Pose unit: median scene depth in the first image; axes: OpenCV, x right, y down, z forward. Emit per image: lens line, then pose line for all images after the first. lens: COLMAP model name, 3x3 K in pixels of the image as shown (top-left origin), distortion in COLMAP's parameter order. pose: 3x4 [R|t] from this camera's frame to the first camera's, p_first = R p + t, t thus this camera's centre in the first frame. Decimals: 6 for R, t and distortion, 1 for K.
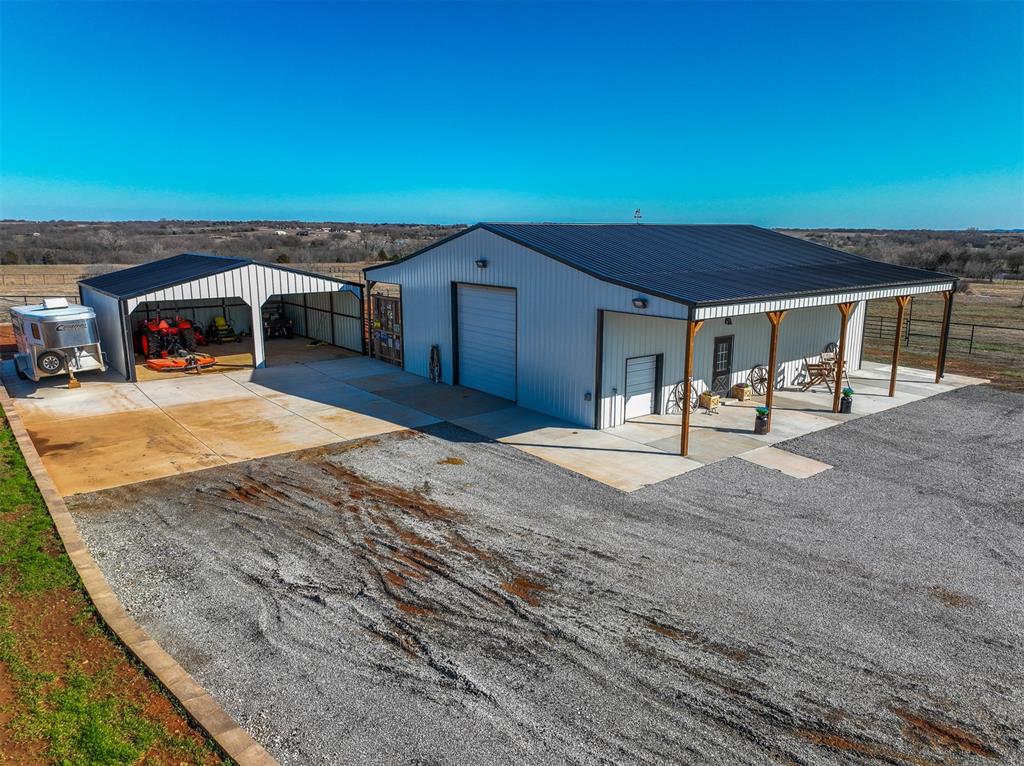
lens RADIAL K [[721.6, 0, 511.8], [0, 721.6, 382.9], [0, 0, 1]] dist [0.002814, 0.015793]
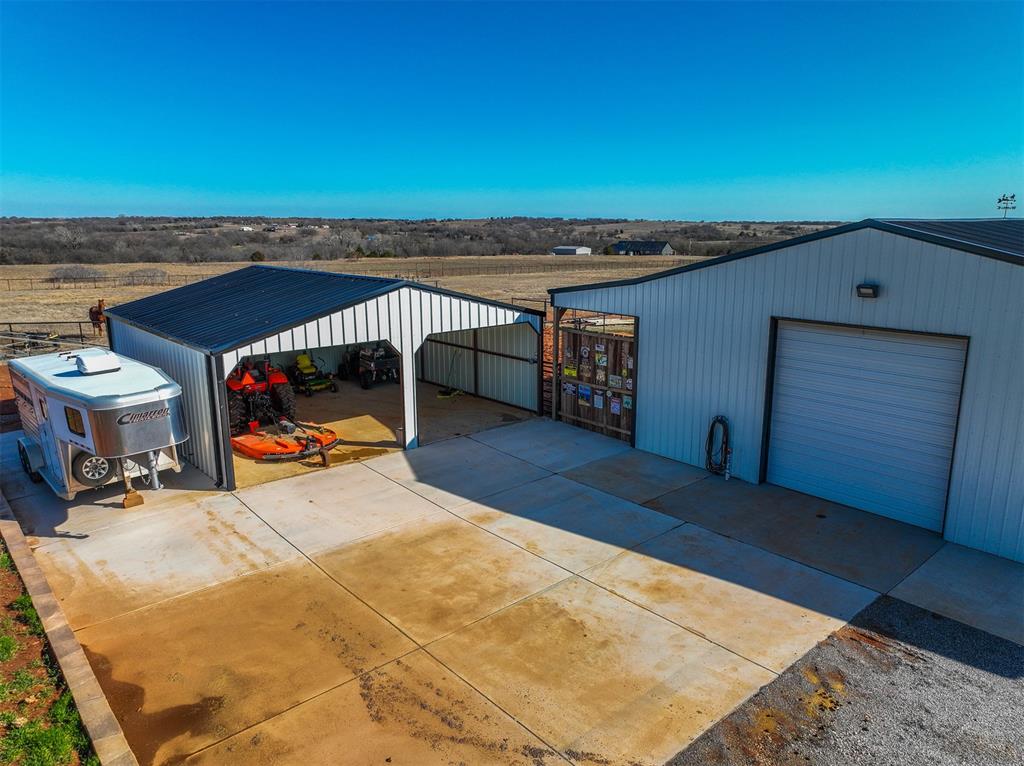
lens RADIAL K [[721.6, 0, 513.2], [0, 721.6, 383.5], [0, 0, 1]] dist [0.002814, 0.015793]
pose [[0.998903, -0.015903, 0.044039, -0.288262], [0.015534, 0.999841, 0.008708, -0.082960], [-0.044170, -0.008014, 0.998992, 0.360932]]
